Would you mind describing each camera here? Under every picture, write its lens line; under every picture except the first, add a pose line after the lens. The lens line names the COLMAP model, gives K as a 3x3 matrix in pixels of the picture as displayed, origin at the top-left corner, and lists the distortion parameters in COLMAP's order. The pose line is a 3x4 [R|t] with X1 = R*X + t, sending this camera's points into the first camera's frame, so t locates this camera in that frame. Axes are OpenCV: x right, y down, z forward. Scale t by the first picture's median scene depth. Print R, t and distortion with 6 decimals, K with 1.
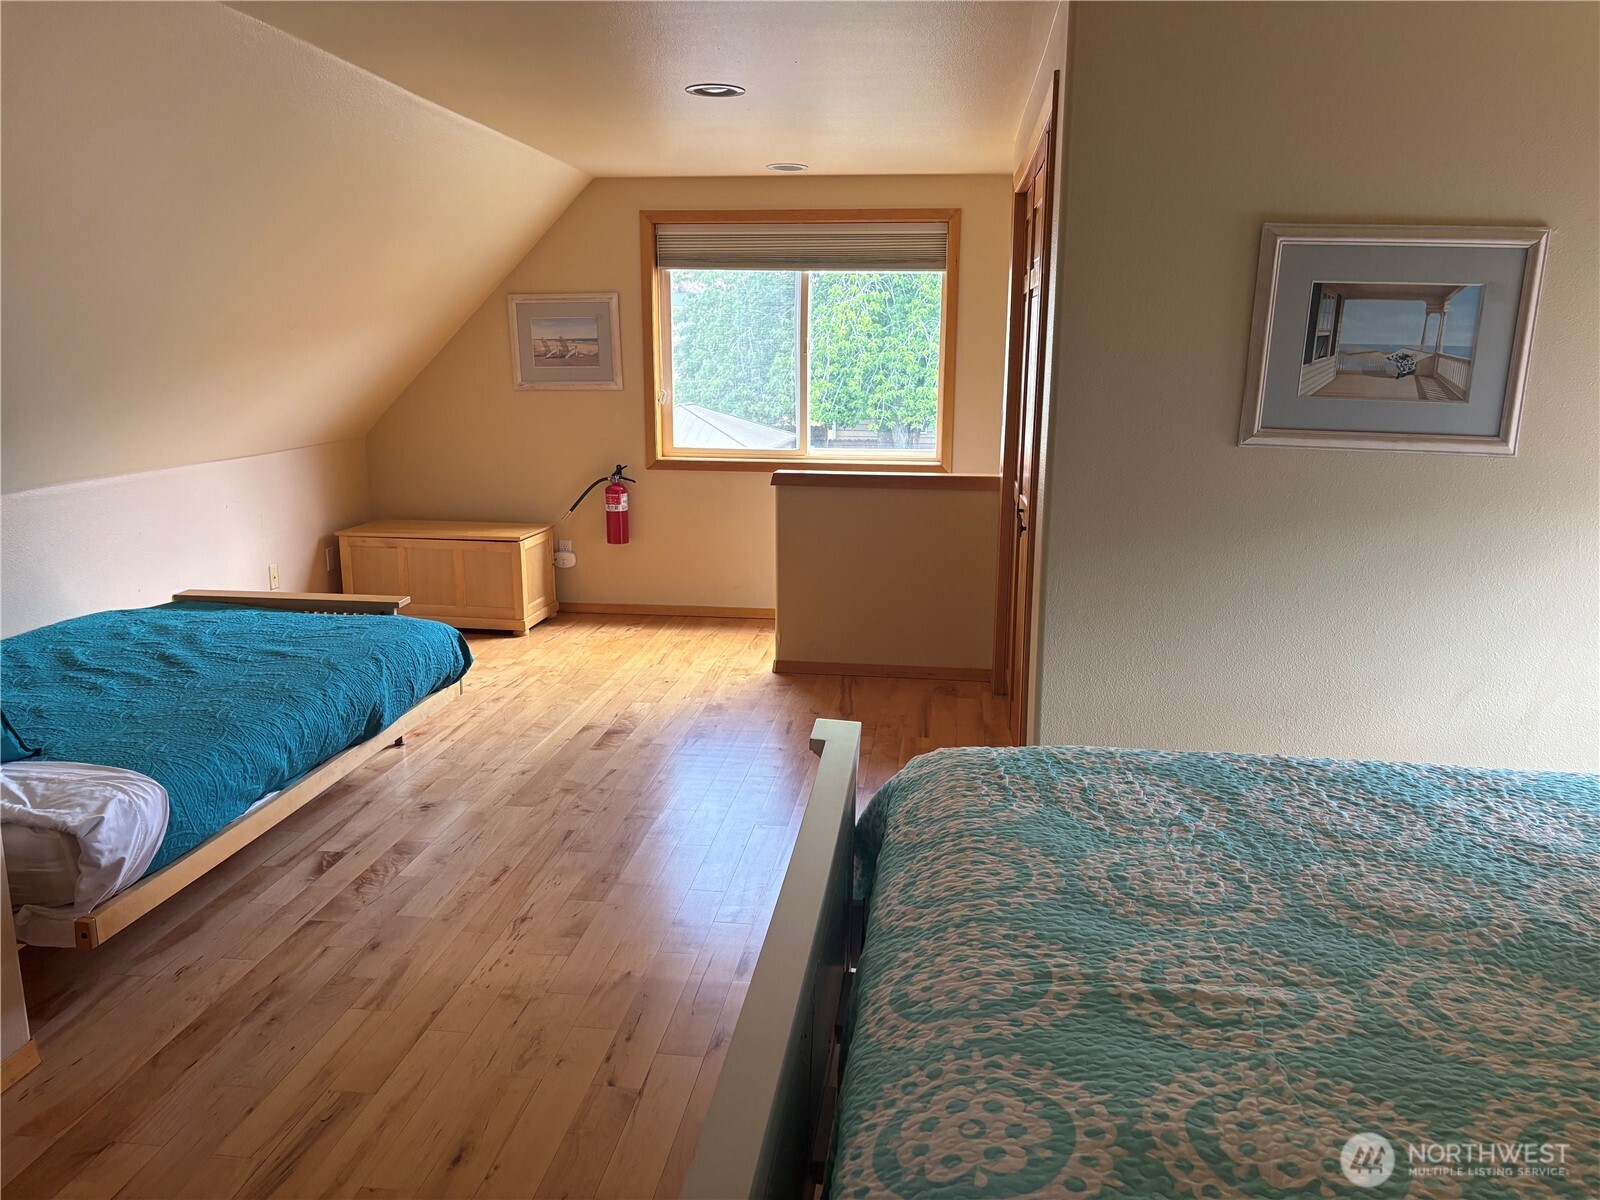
lens RADIAL K [[1212.6, 0, 802.6], [0, 1212.6, 605.8], [0, 0, 1]] dist [0.036649, -0.049724]
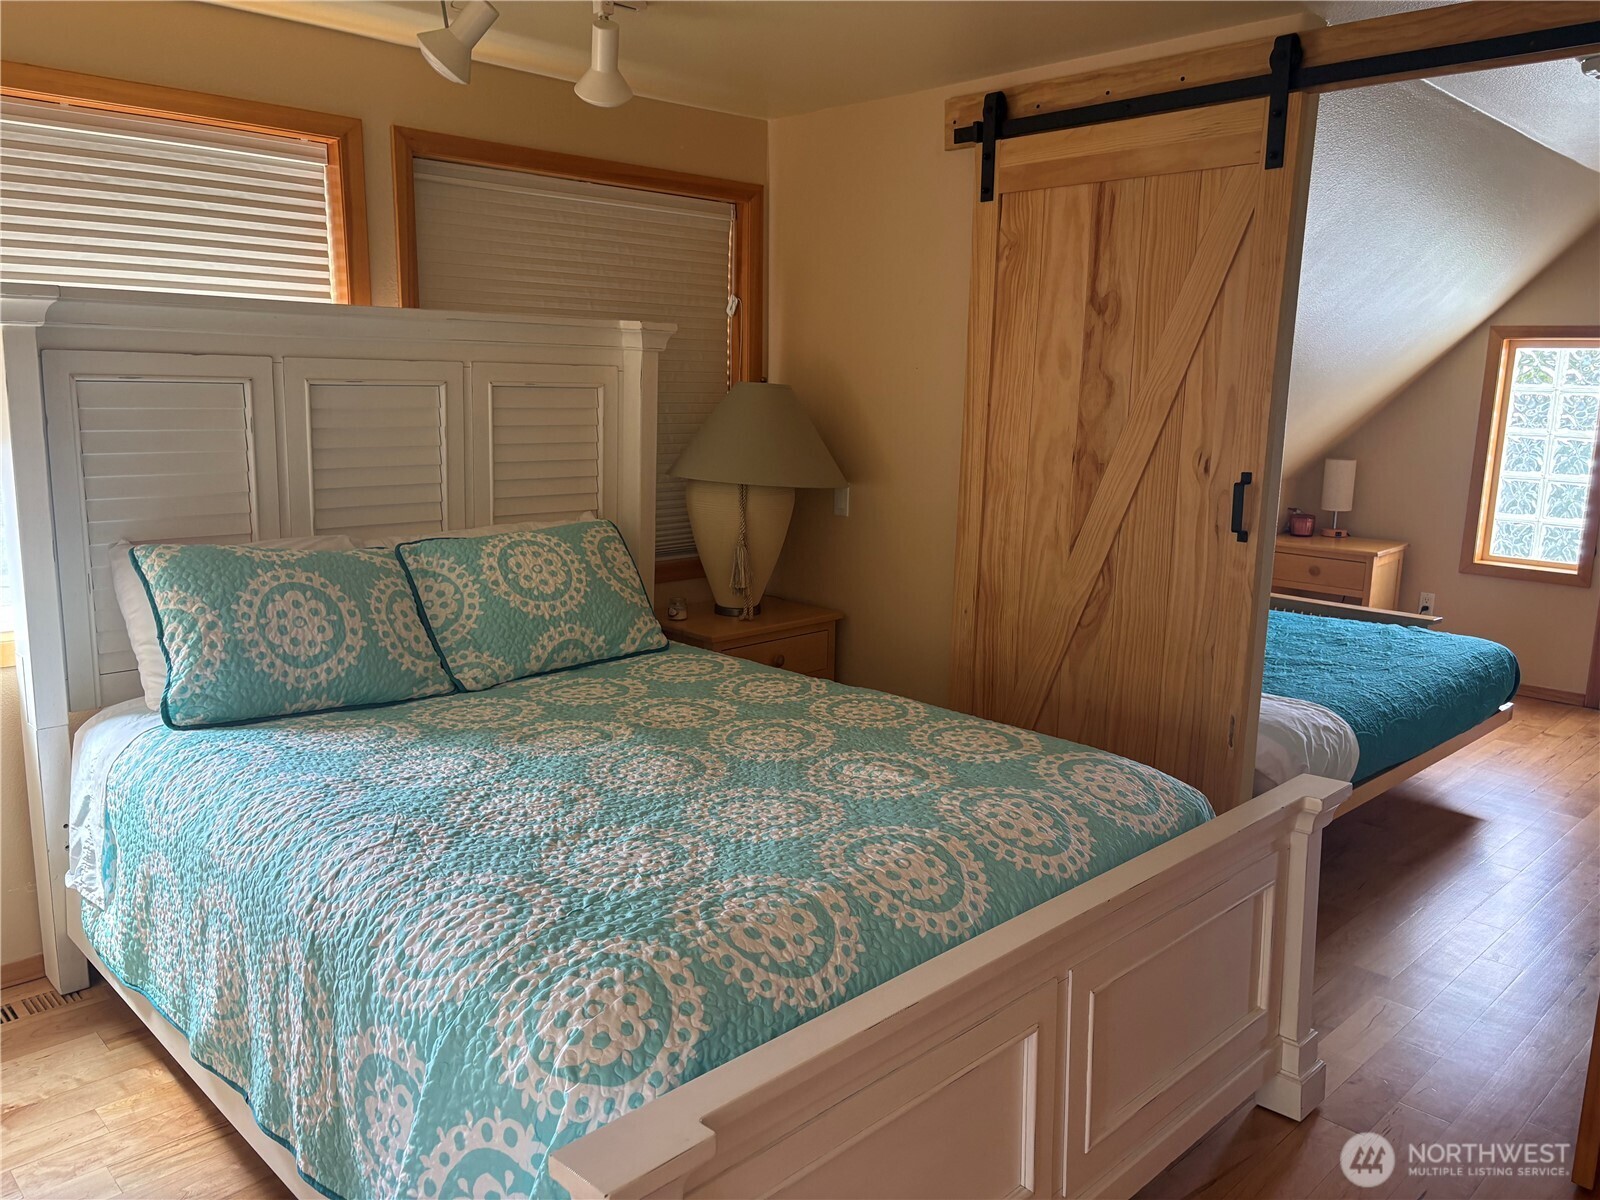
lens RADIAL K [[1212.6, 0, 802.6], [0, 1212.6, 605.8], [0, 0, 1]] dist [0.036649, -0.049724]
pose [[-0.774710, -0.141341, 0.616318, -0.446994], [0.111743, 0.928754, 0.353454, -0.395179], [-0.622365, 0.342693, -0.703721, 1.798917]]
